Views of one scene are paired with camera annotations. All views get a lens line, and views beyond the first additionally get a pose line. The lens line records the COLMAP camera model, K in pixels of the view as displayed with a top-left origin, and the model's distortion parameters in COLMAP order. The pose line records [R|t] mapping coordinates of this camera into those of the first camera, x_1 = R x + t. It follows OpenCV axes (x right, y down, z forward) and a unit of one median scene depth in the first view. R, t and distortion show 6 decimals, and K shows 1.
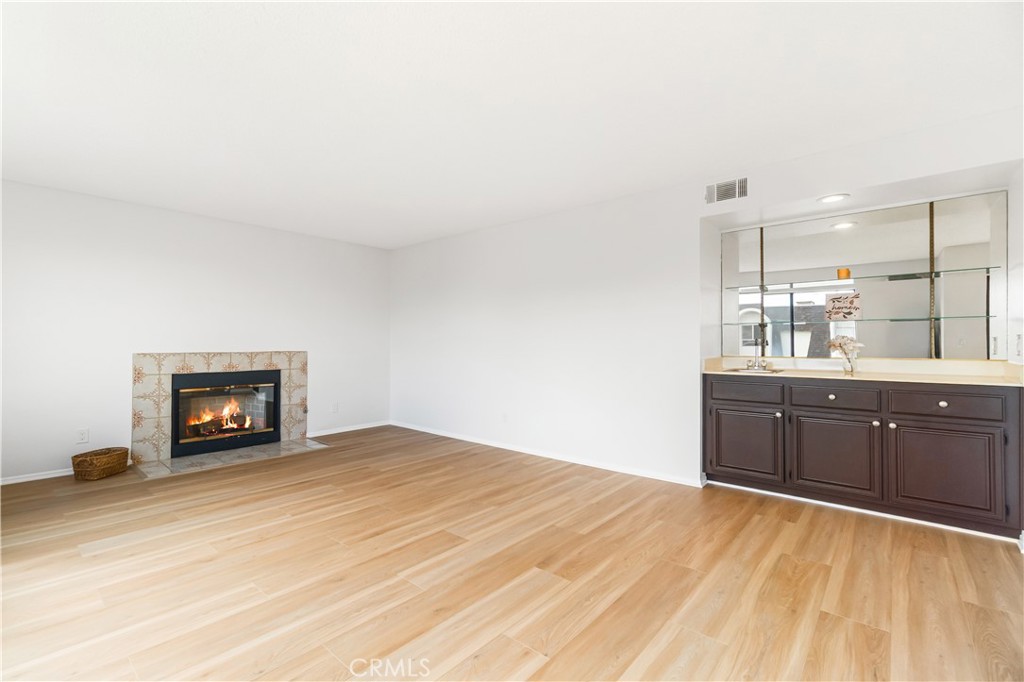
lens RADIAL K [[455.7, 0, 493.7], [0, 455.7, 339.6], [0, 0, 1]] dist [-0.004266, -0.000172]
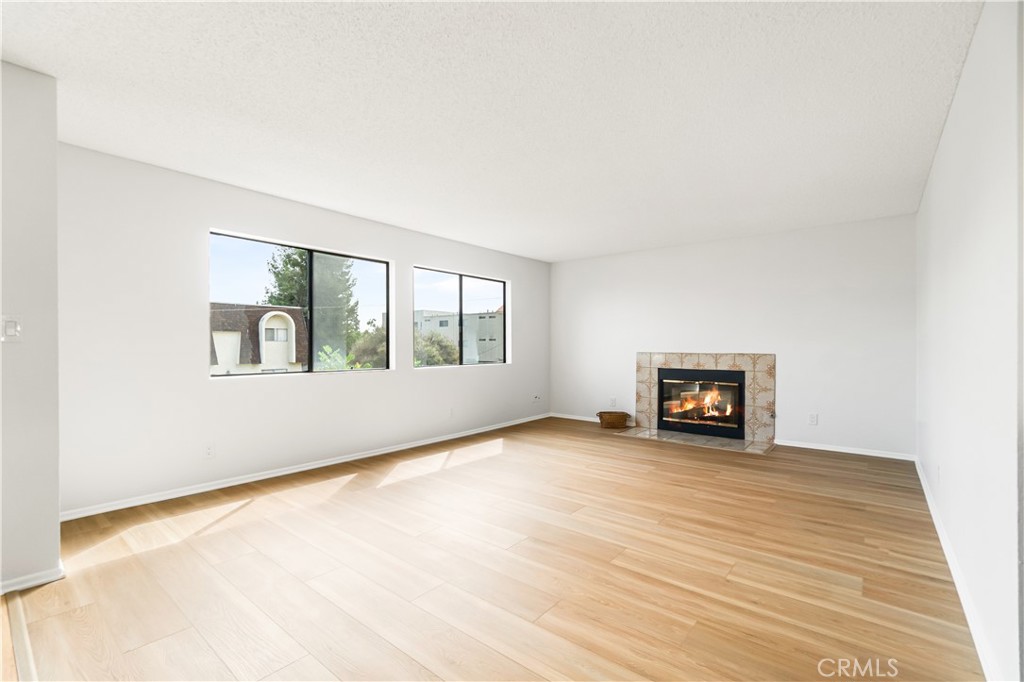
lens RADIAL K [[453.3, 0, 486.3], [0, 453.3, 345.3], [0, 0, 1]] dist [-0.001127, 0.000065]
pose [[0.009487, -0.001454, -0.999954, 0.684875], [0.008345, 0.999964, -0.001374, 0.003972], [0.999920, -0.008332, 0.009498, 0.481386]]
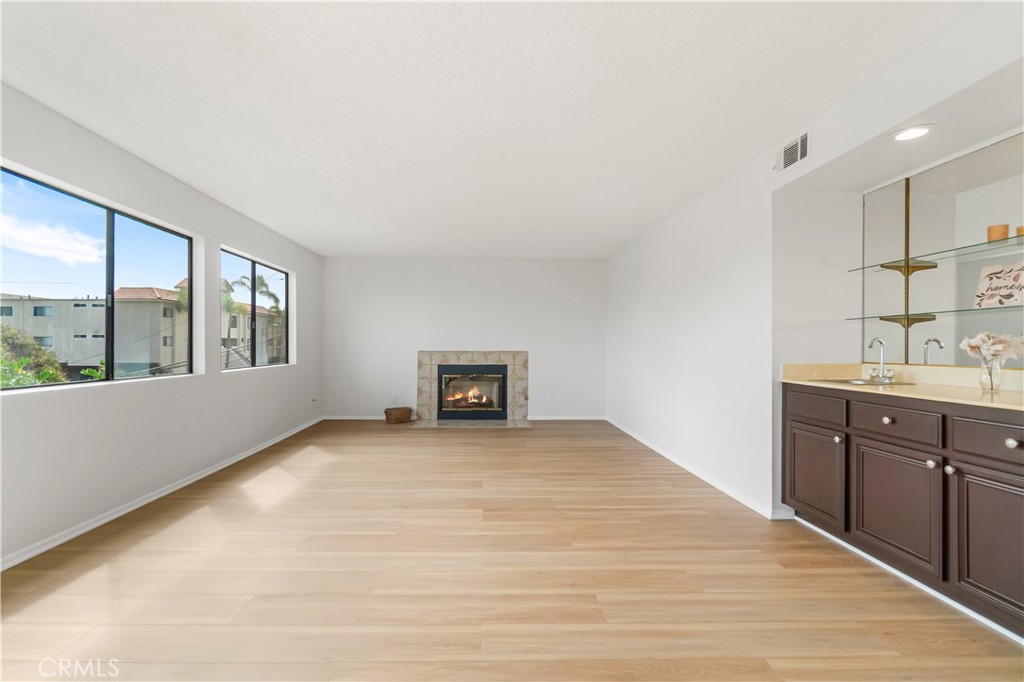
lens RADIAL K [[483.6, 0, 482.8], [0, 483.6, 341.1], [0, 0, 1]] dist [-0.001171, -0.000139]
pose [[0.666221, -0.005652, -0.745733, 0.637810], [0.005179, 0.999982, -0.002952, 0.001340], [0.745737, -0.001896, 0.666238, 0.021716]]
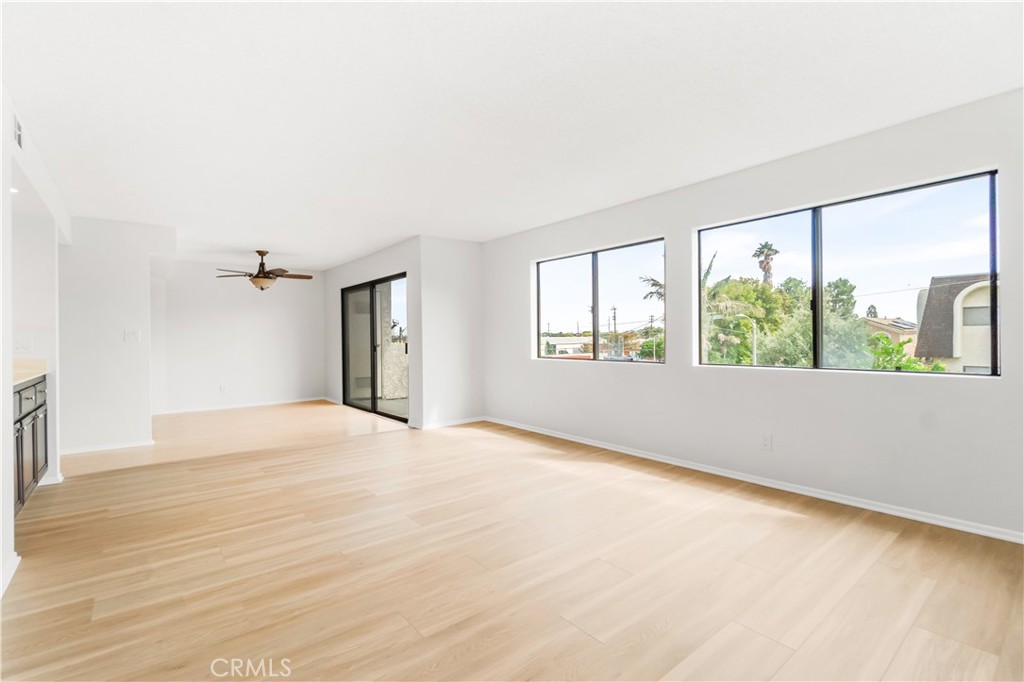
lens RADIAL K [[455.7, 0, 493.7], [0, 455.7, 339.6], [0, 0, 1]] dist [-0.004266, -0.000172]
pose [[-0.983677, 0.009002, 0.179716, -0.291634], [0.008789, 0.999959, -0.001979, 0.008441], [-0.179727, -0.000367, -0.983717, 1.274614]]
